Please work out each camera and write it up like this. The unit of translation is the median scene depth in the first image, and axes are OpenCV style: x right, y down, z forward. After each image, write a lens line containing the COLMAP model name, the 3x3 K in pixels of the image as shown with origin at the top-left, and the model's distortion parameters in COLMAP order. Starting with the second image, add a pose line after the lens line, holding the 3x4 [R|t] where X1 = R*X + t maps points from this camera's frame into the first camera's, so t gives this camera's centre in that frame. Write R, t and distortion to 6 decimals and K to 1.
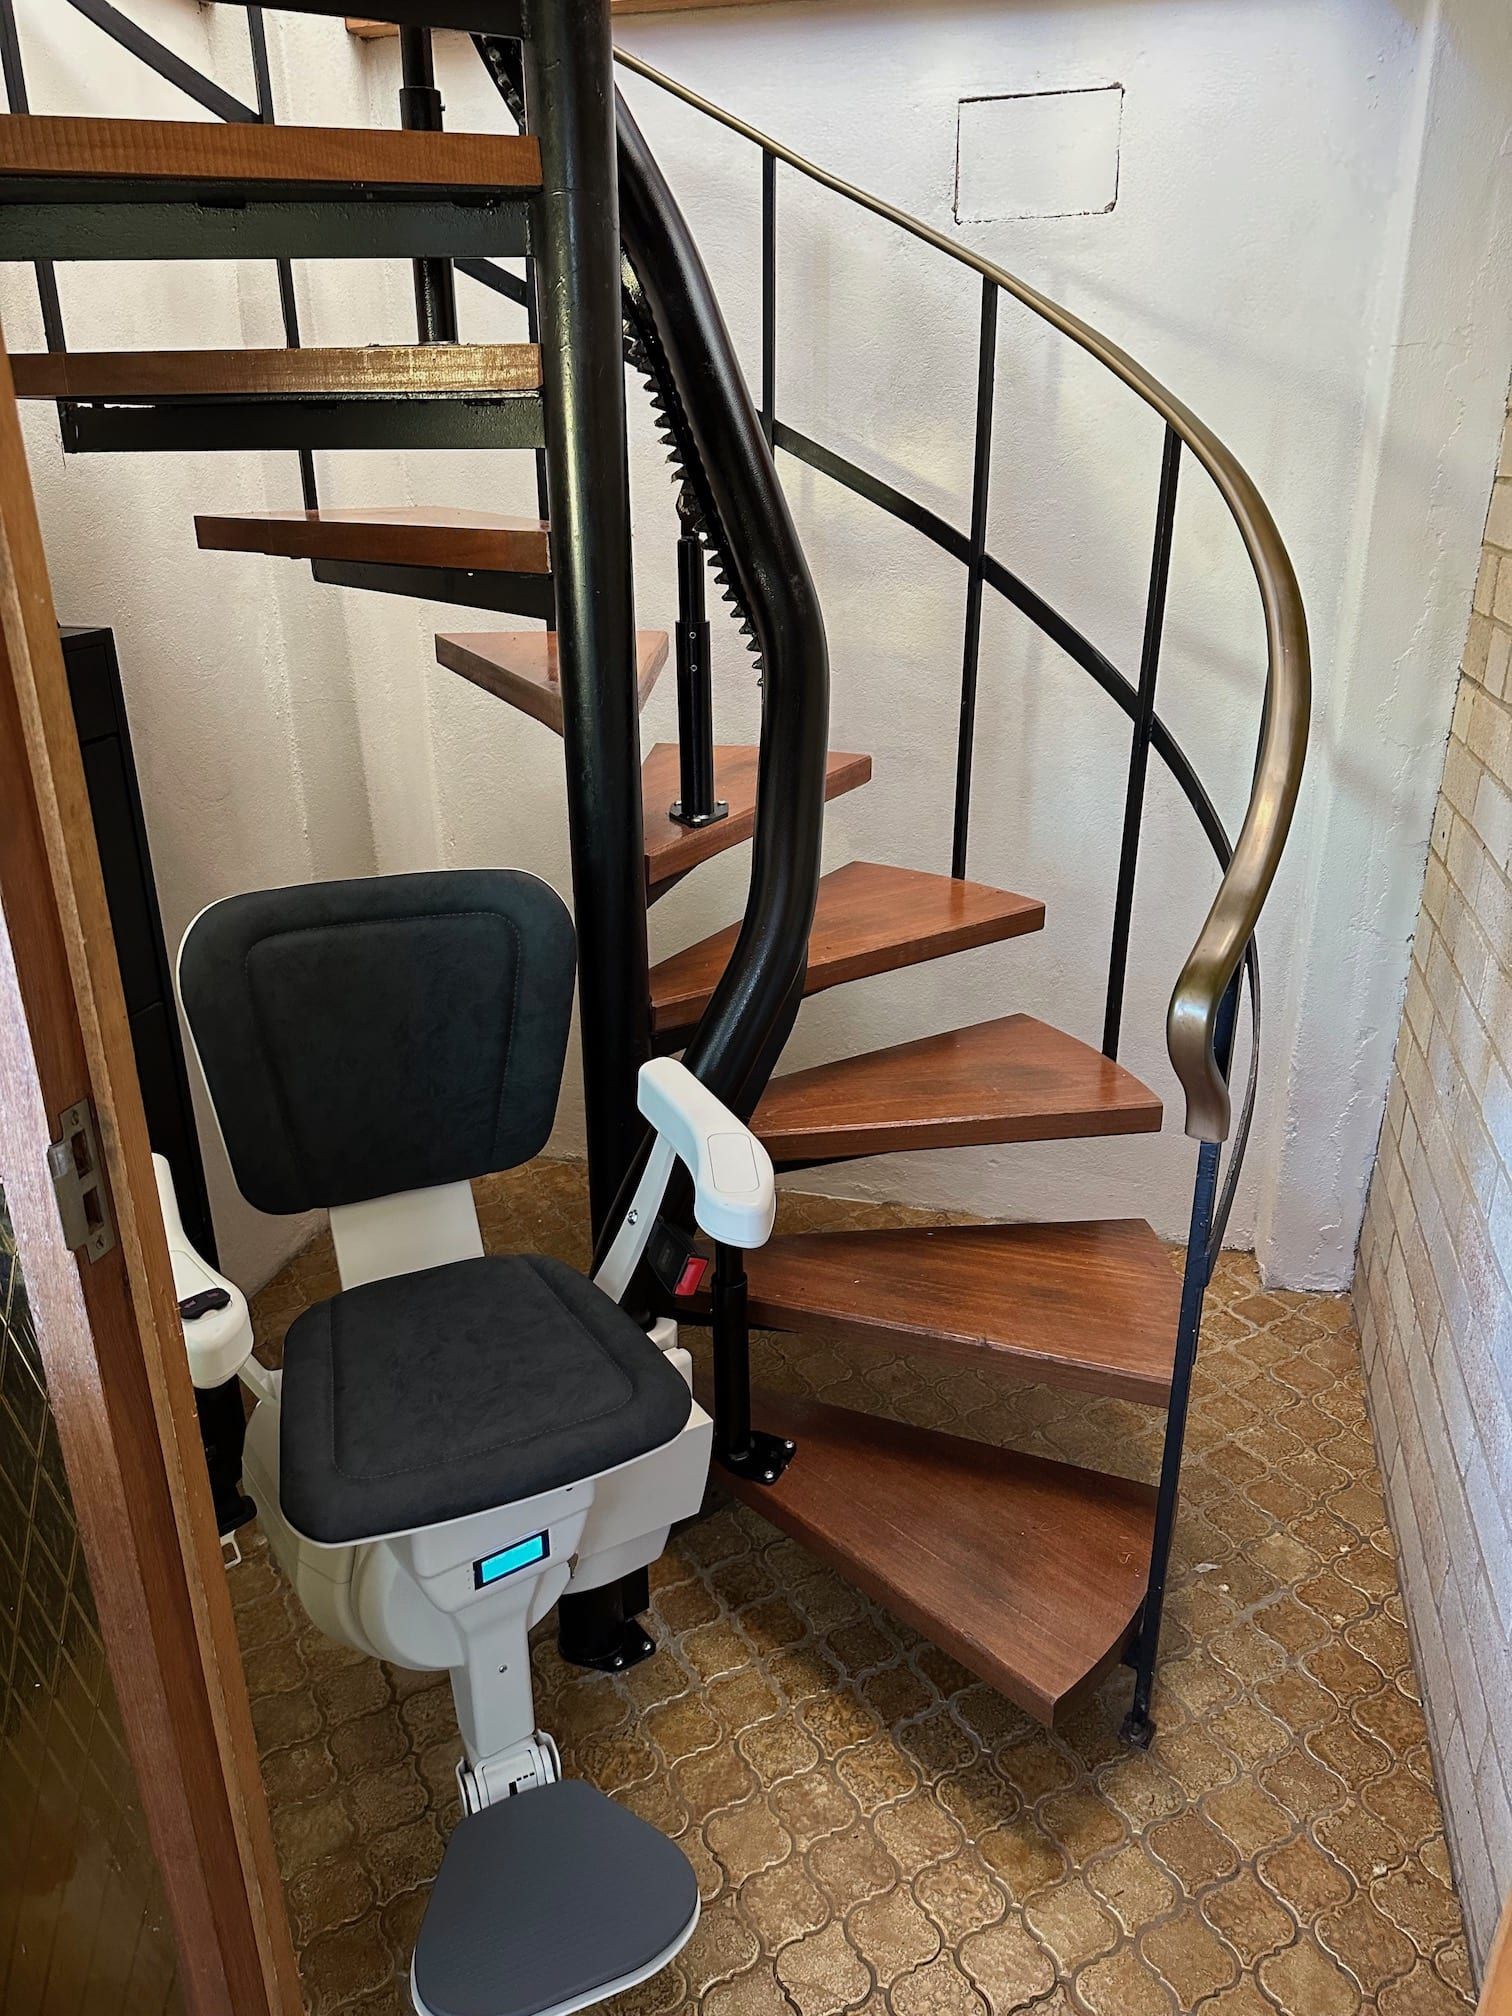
lens RADIAL K [[1386.2, 0, 756.0], [0, 1386.2, 1008.0], [0, 0, 1]] dist [0.000831, -0.013053]
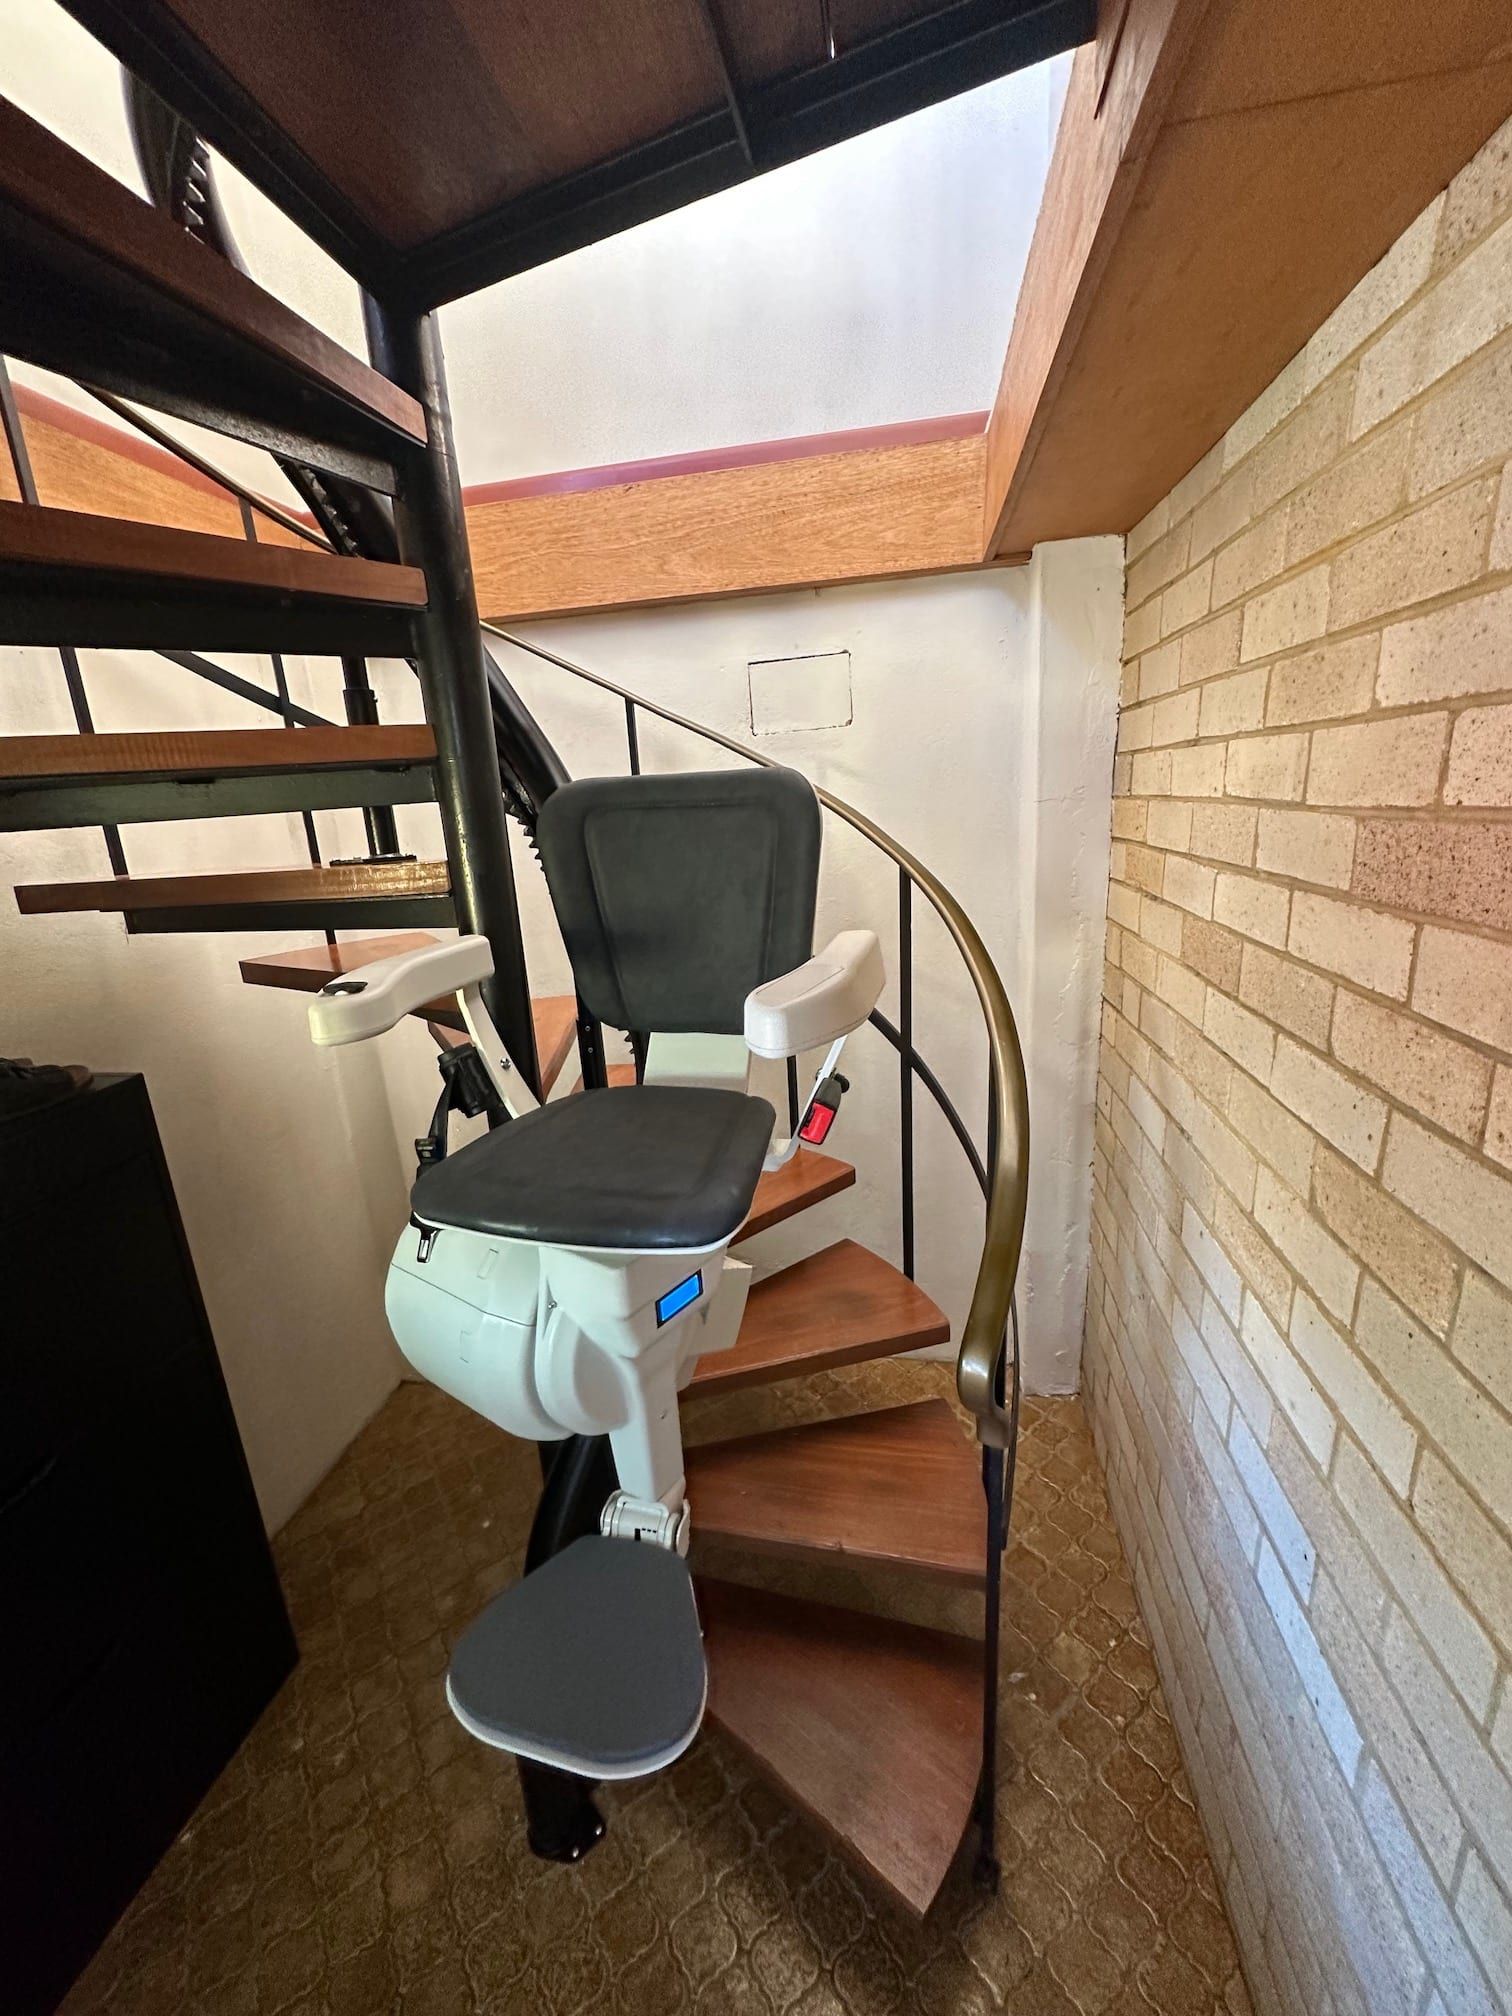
lens RADIAL K [[762.5, 0, 756.0], [0, 762.5, 1008.0], [0, 0, 1]] dist [-0.013349, 0.003180]
pose [[0.994419, -0.073496, 0.075698, 0.067627], [0.082403, 0.989080, -0.122187, -0.186772], [-0.065891, 0.127742, 0.989616, 0.217793]]
